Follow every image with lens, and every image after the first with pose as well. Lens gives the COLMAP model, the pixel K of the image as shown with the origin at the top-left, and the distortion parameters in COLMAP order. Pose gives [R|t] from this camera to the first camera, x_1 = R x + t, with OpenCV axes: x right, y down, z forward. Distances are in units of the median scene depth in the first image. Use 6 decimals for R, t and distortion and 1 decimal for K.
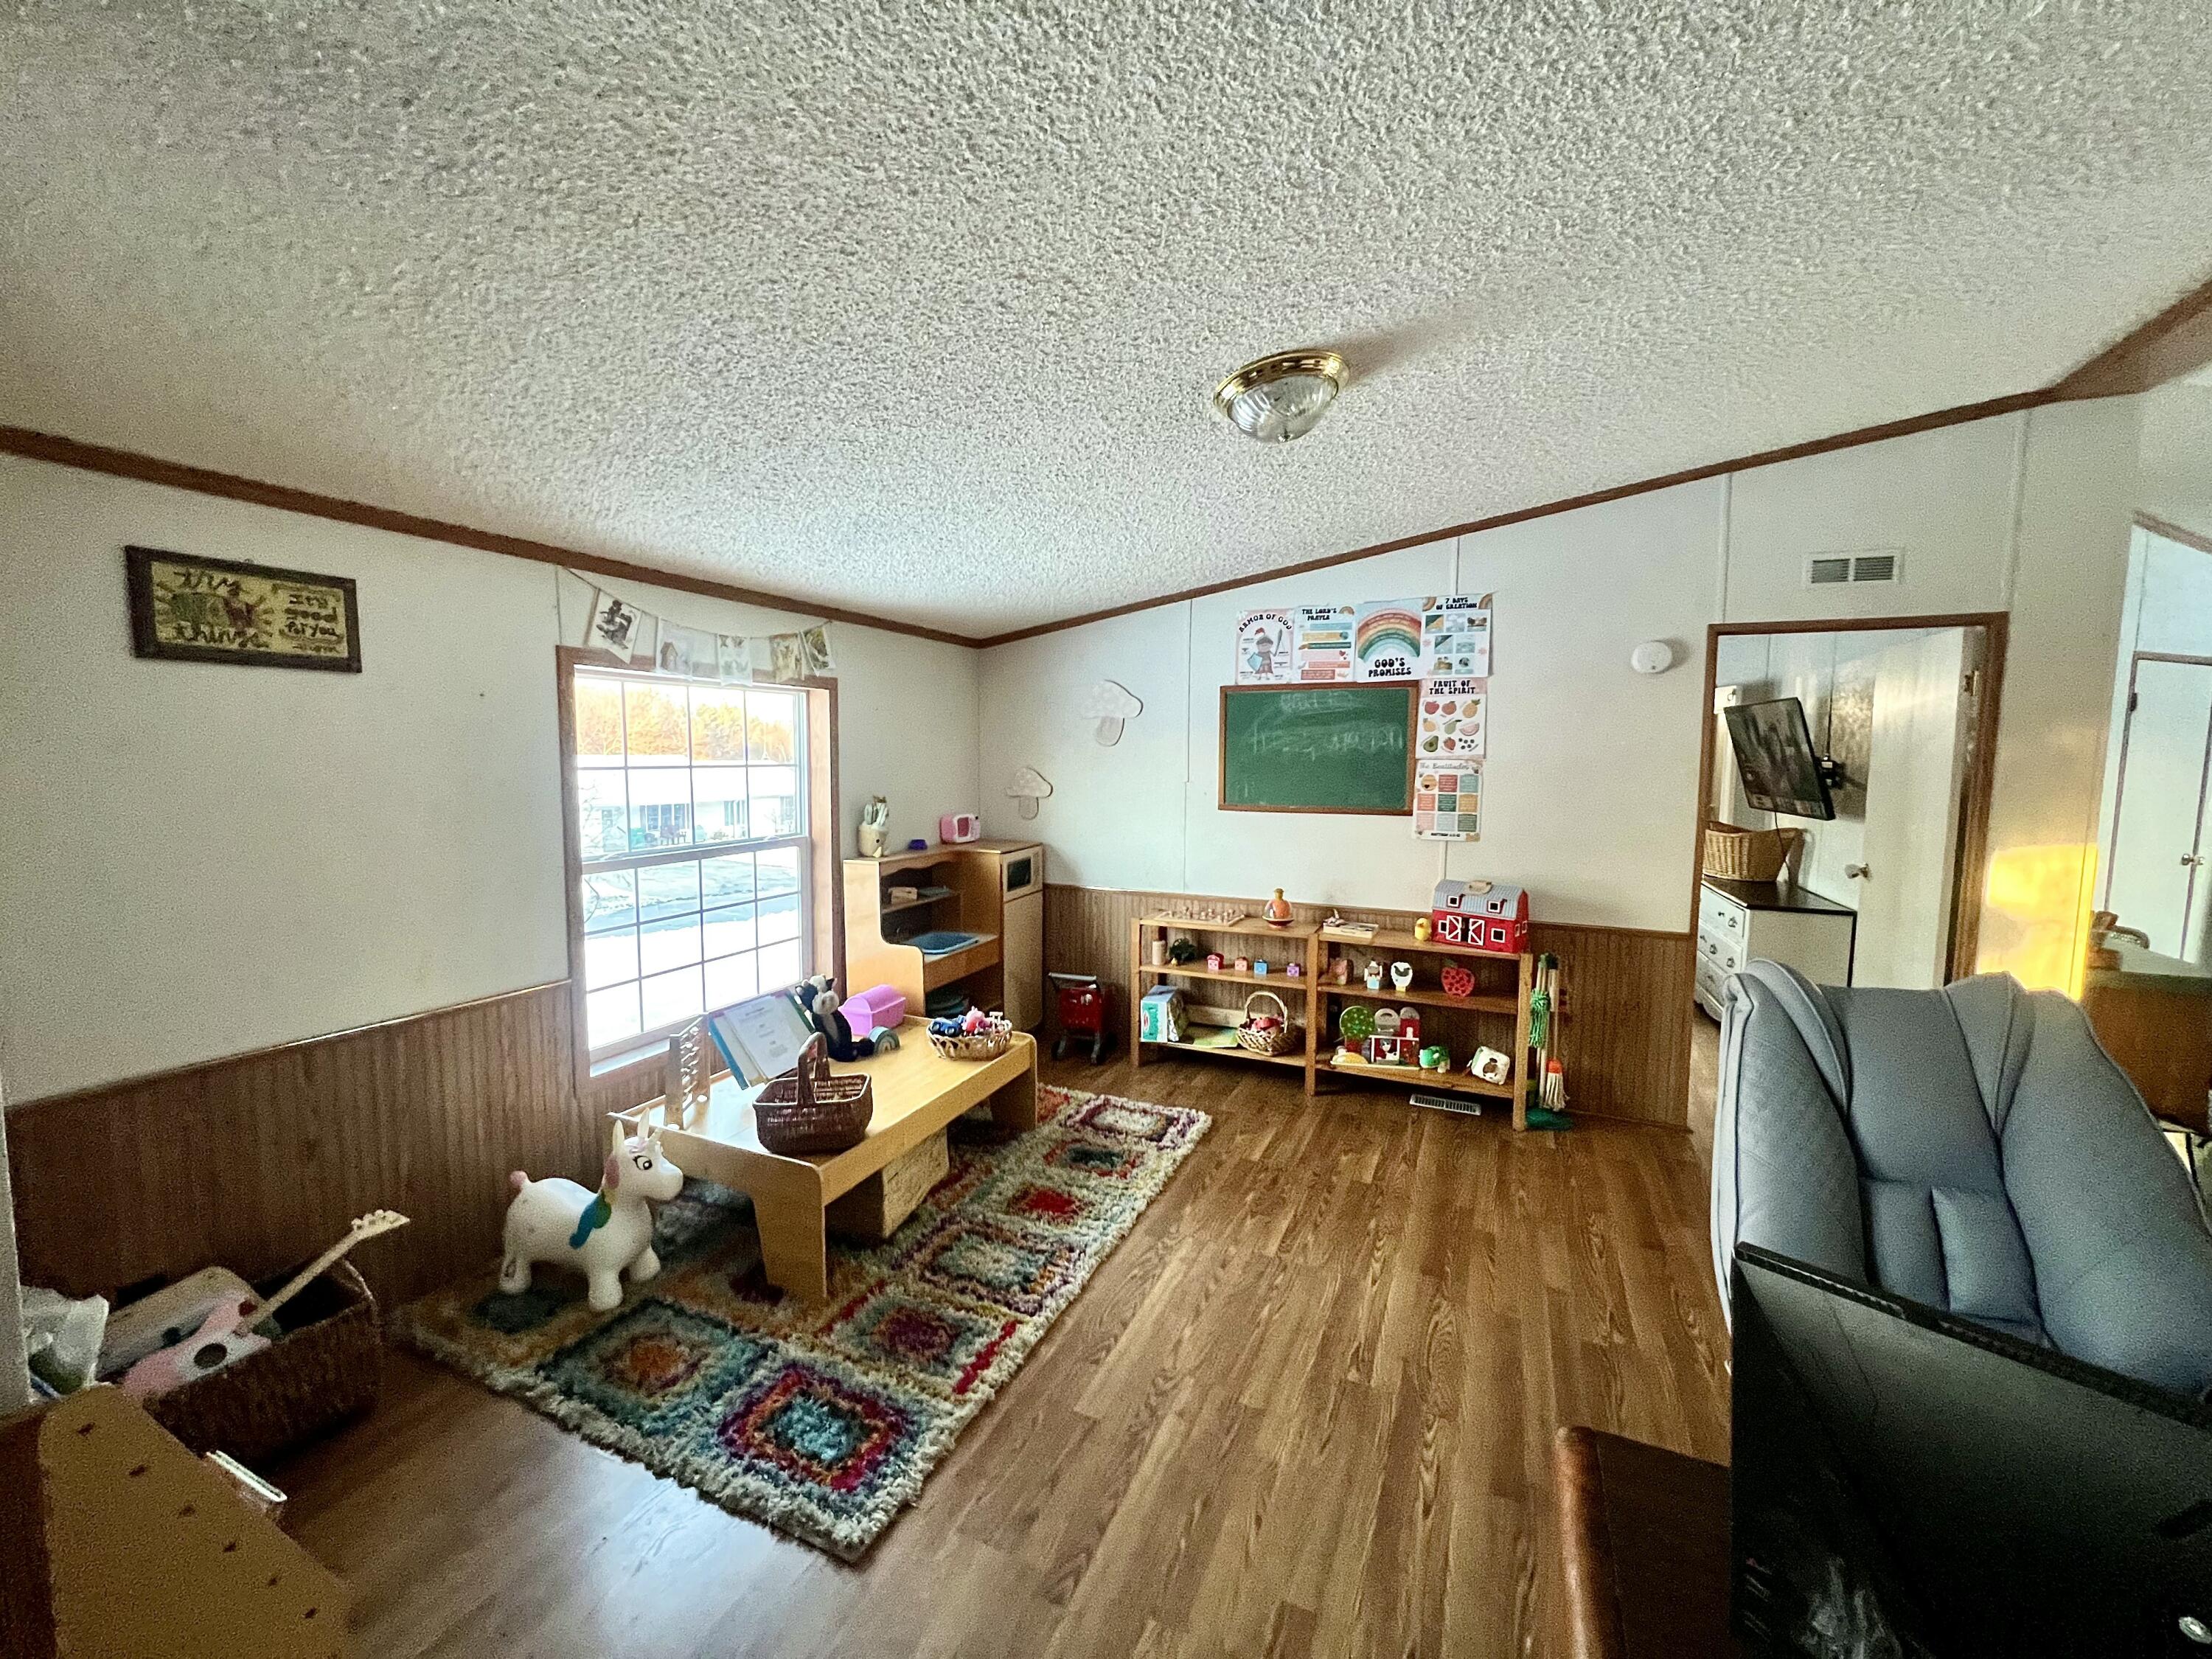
lens RADIAL K [[883.5, 0, 1099.4], [0, 883.5, 825.7], [0, 0, 1]] dist [-0.001411, 0.000222]
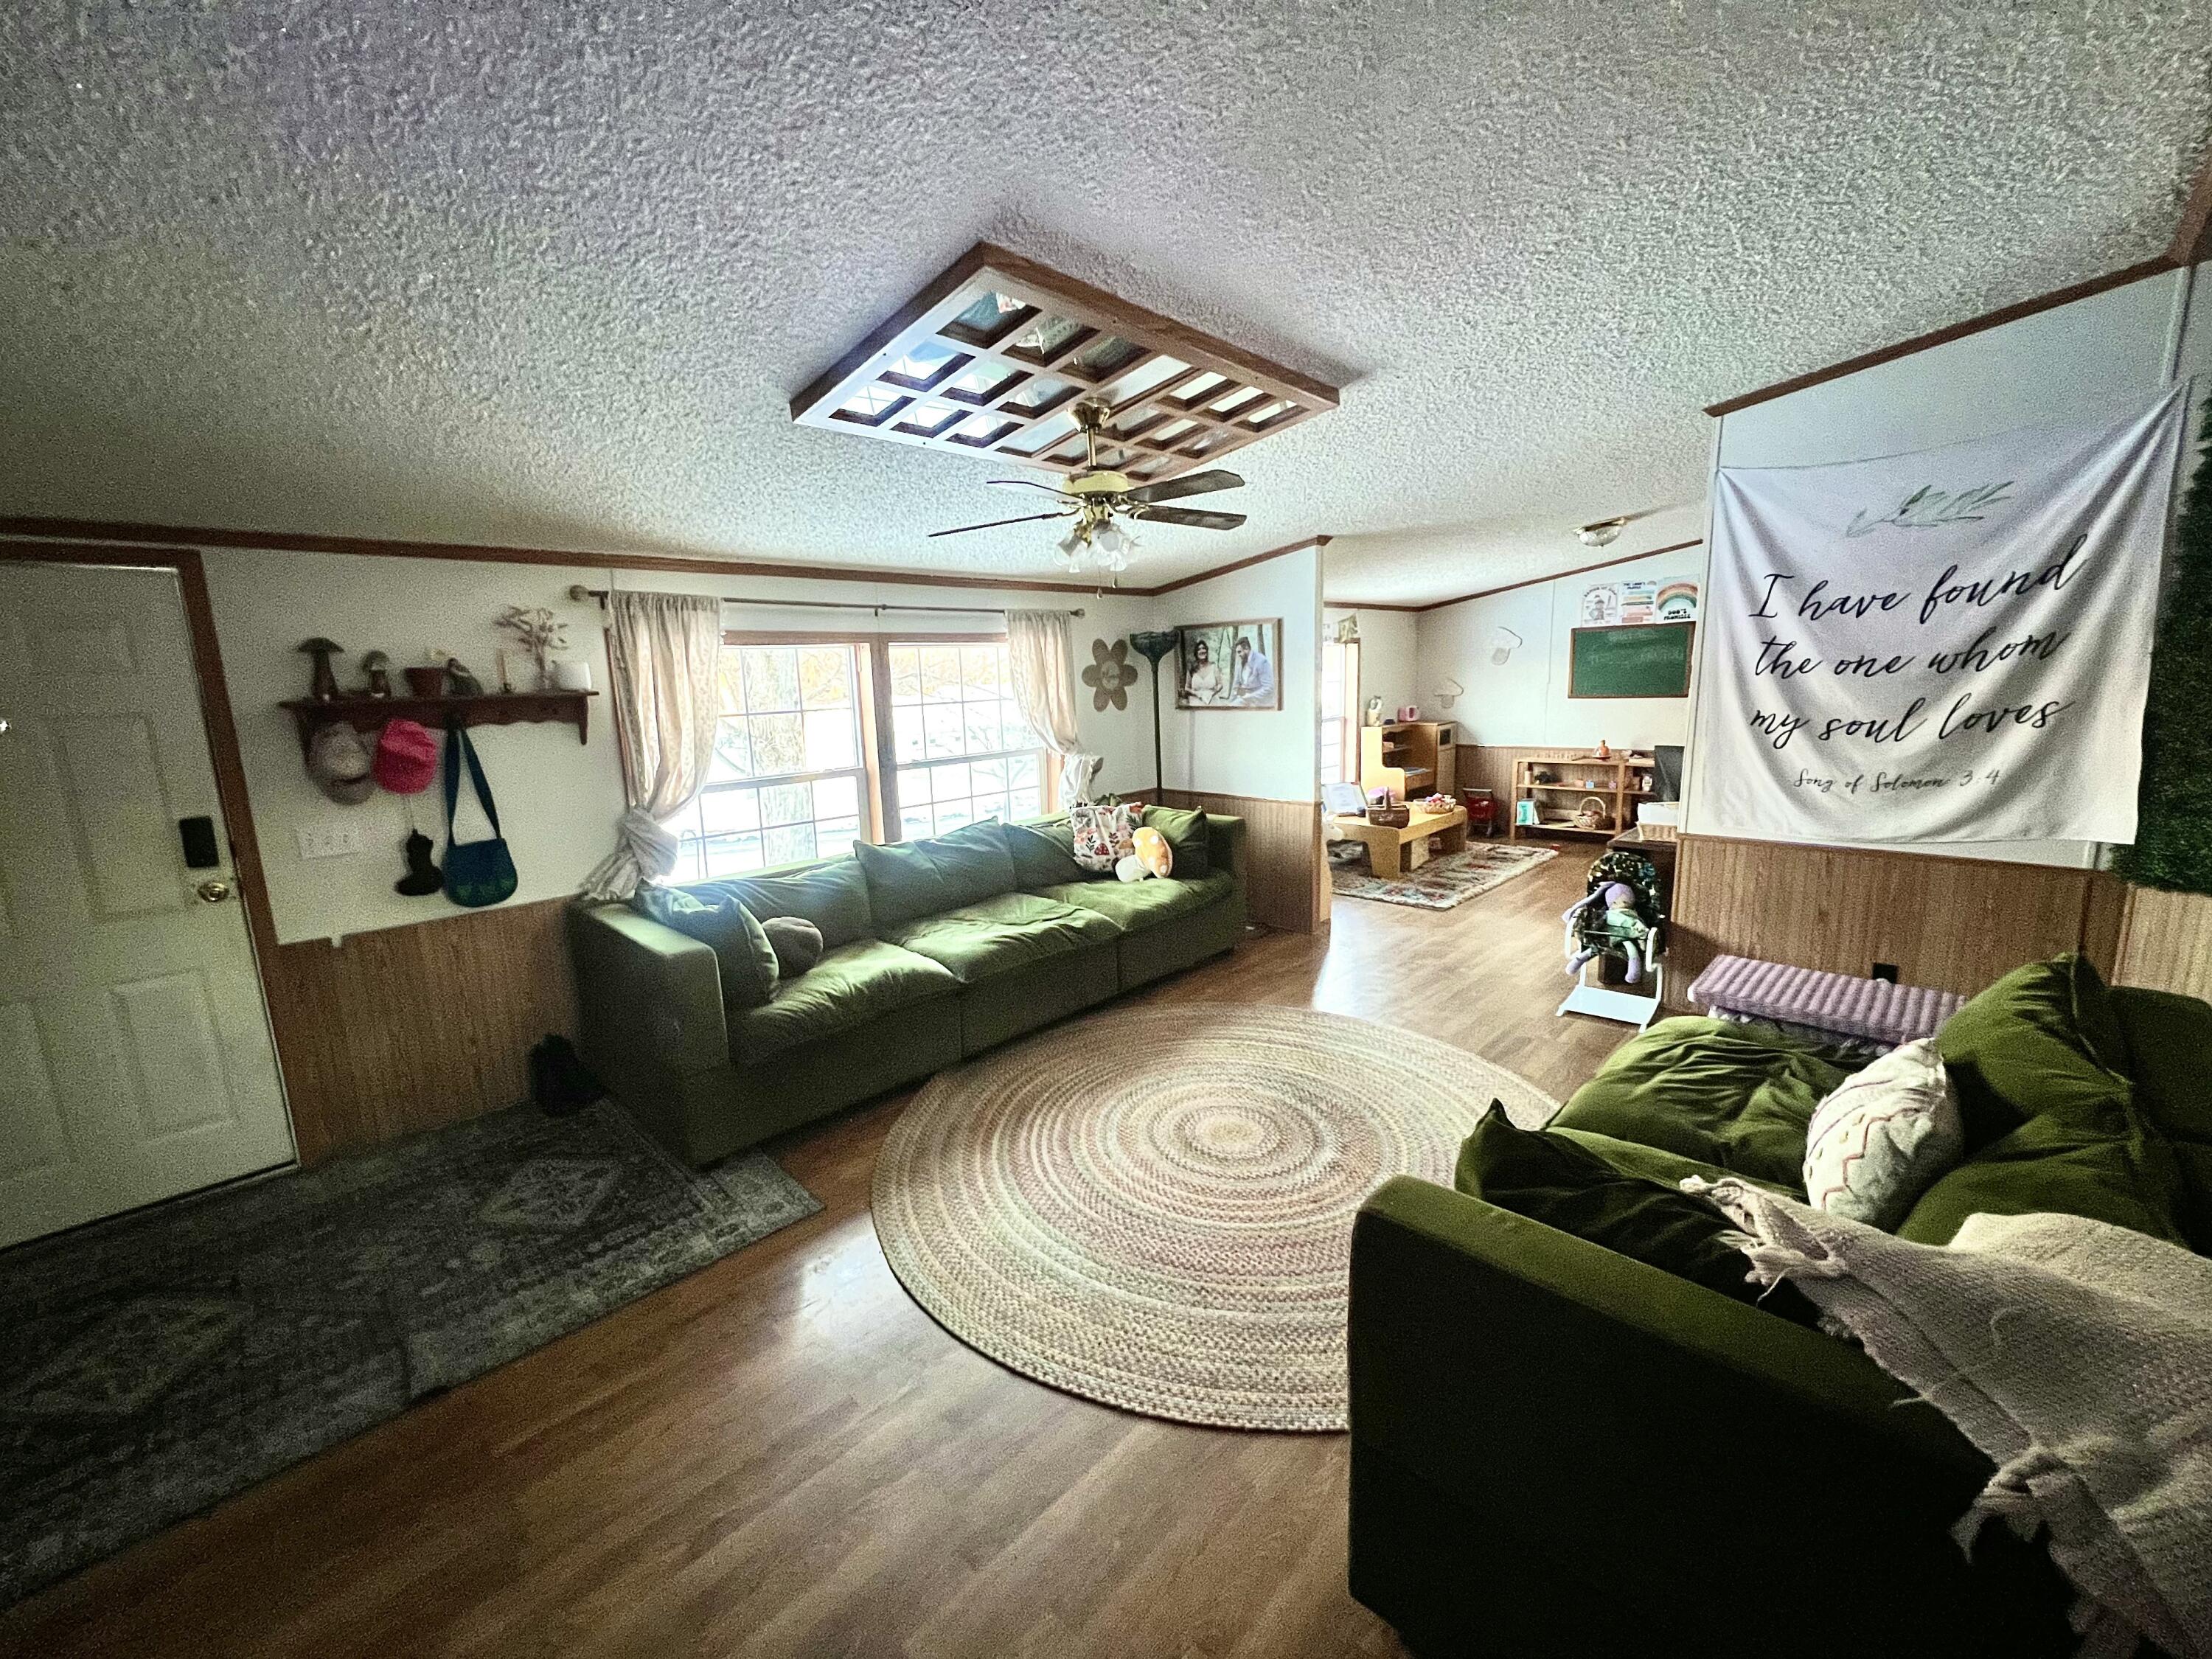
lens RADIAL K [[876.1, 0, 1103.6], [0, 876.1, 821.2], [0, 0, 1]] dist [-0.000885, 0.000045]
pose [[0.939284, 0.019327, -0.342595, -0.146499], [0.011169, 0.996162, 0.086819, 0.070913], [0.342958, -0.085374, 0.935463, -1.087112]]
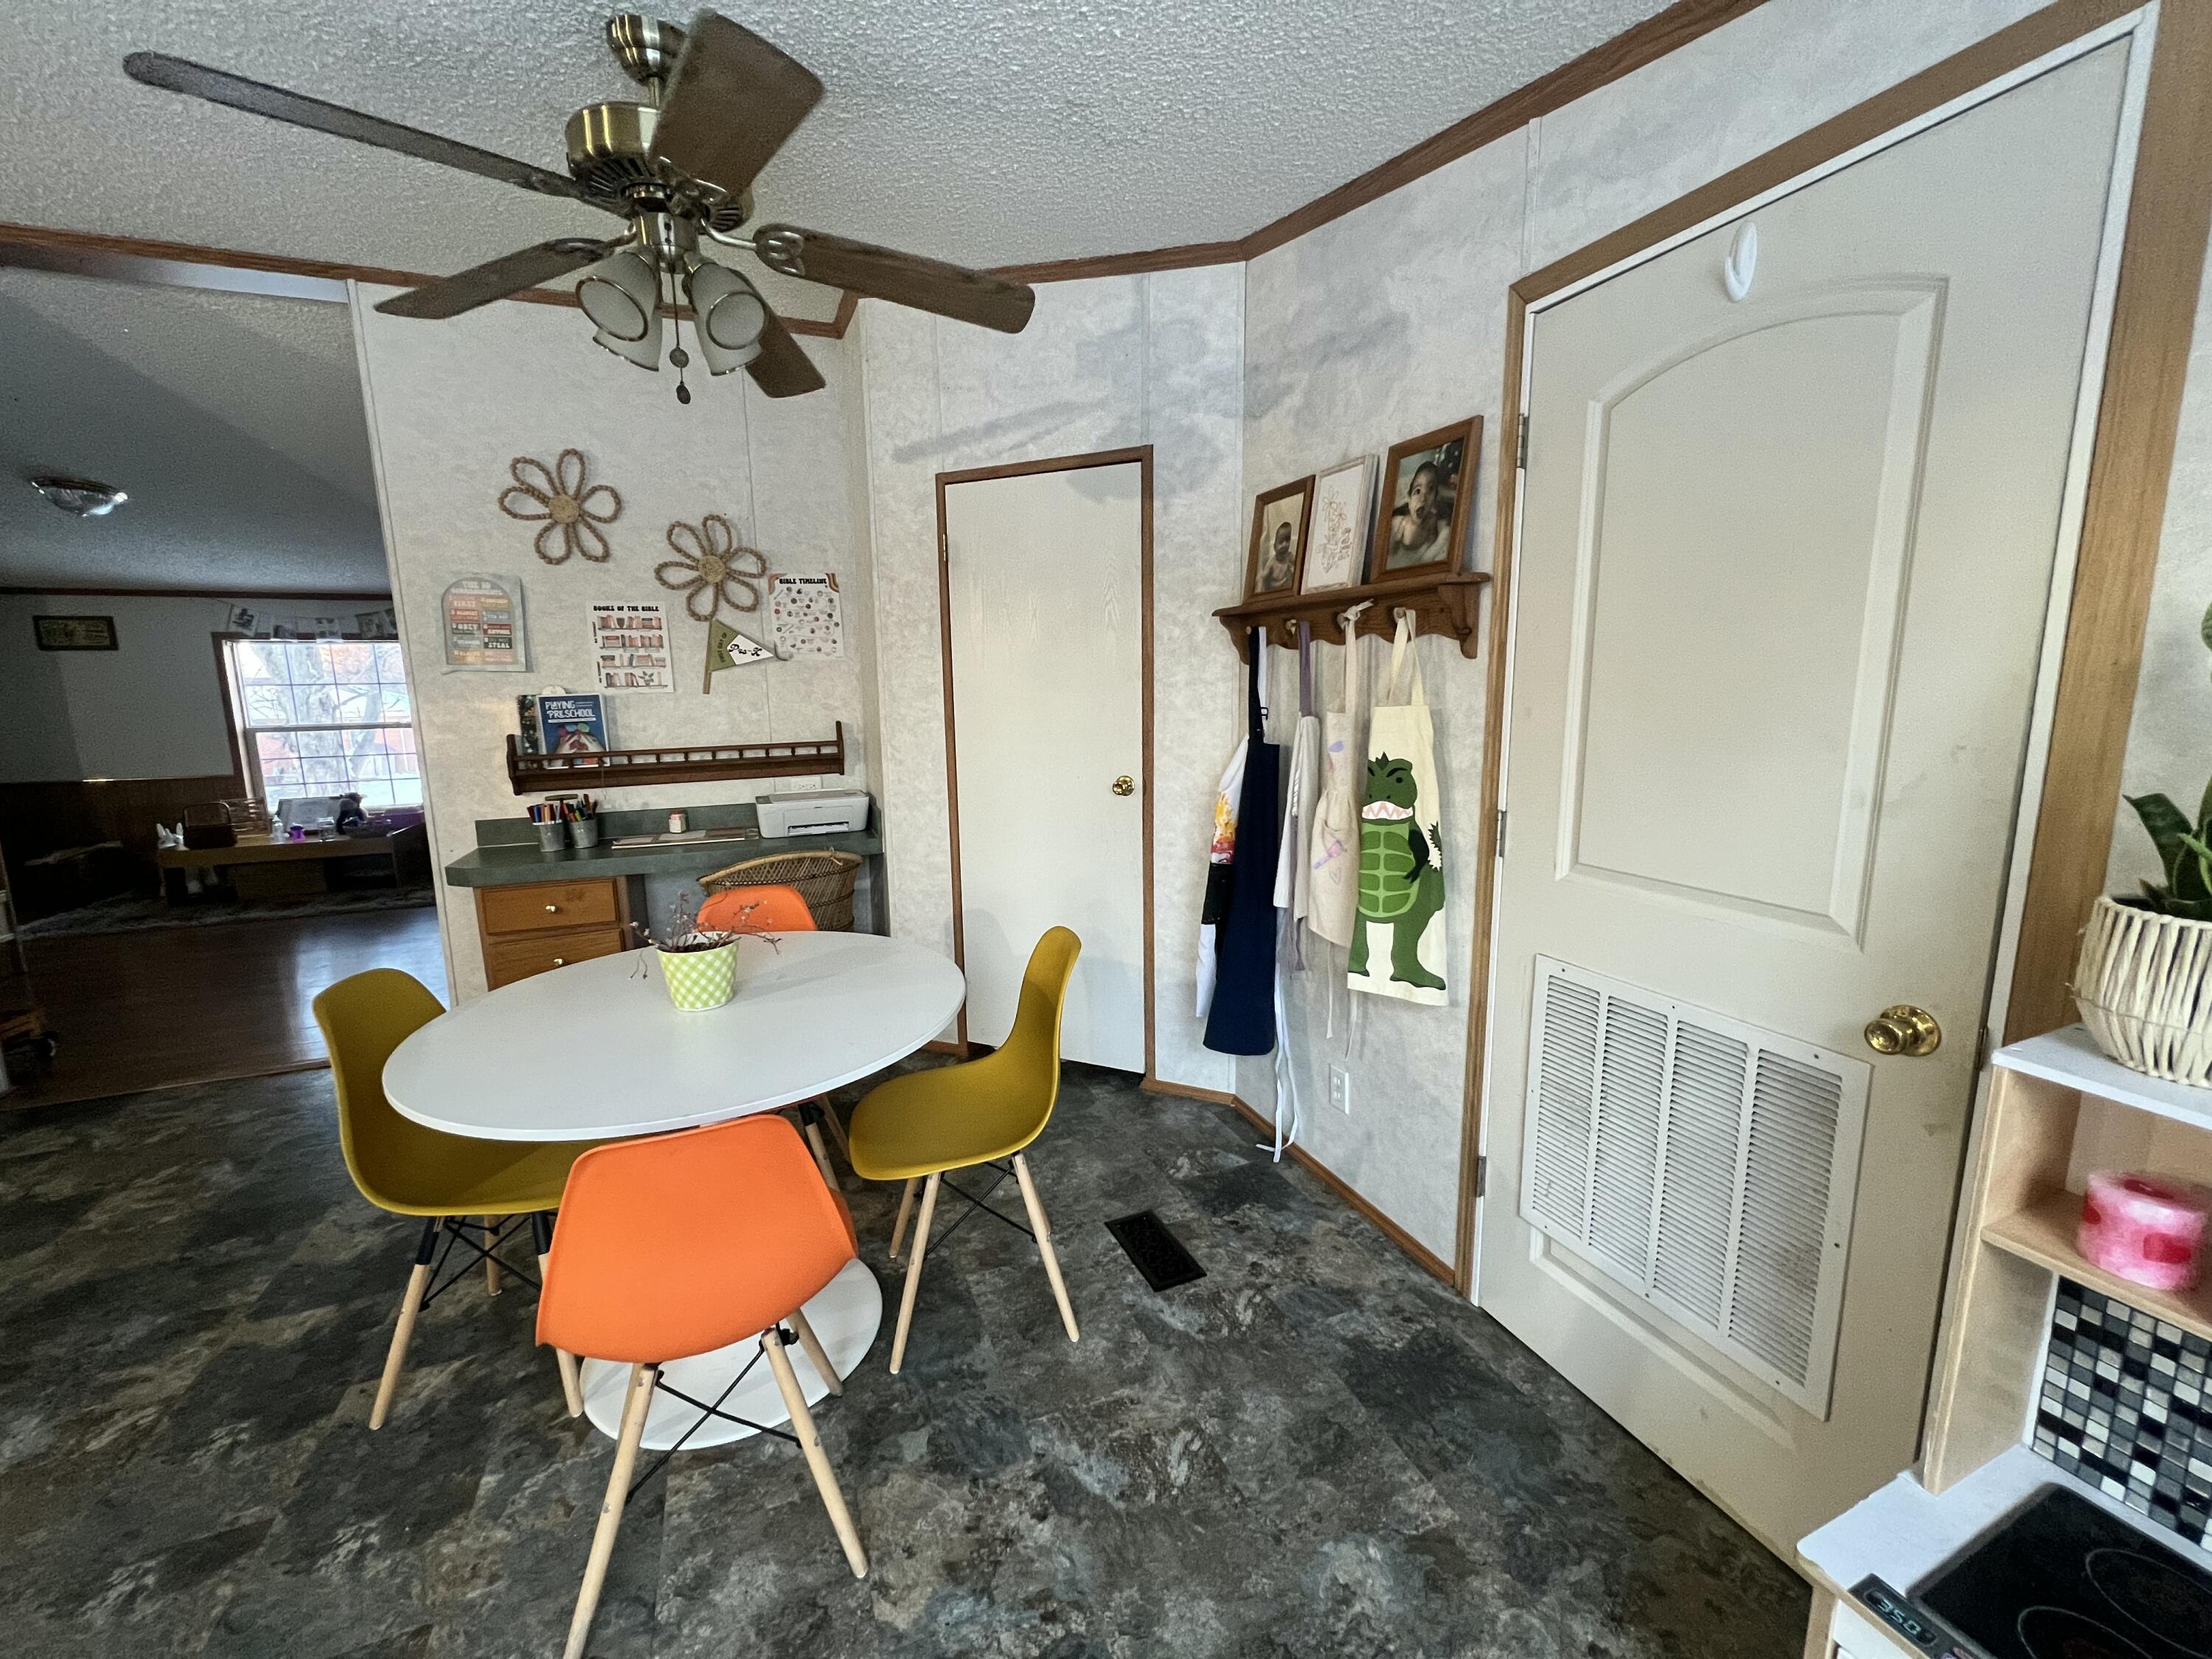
lens RADIAL K [[883.5, 0, 1099.4], [0, 883.5, 825.7], [0, 0, 1]] dist [-0.001411, 0.000222]
pose [[0.723393, 0.088343, -0.684761, 1.875373], [-0.034978, 0.995196, 0.091441, 0.007859], [0.689549, -0.042196, 0.723008, 0.618197]]
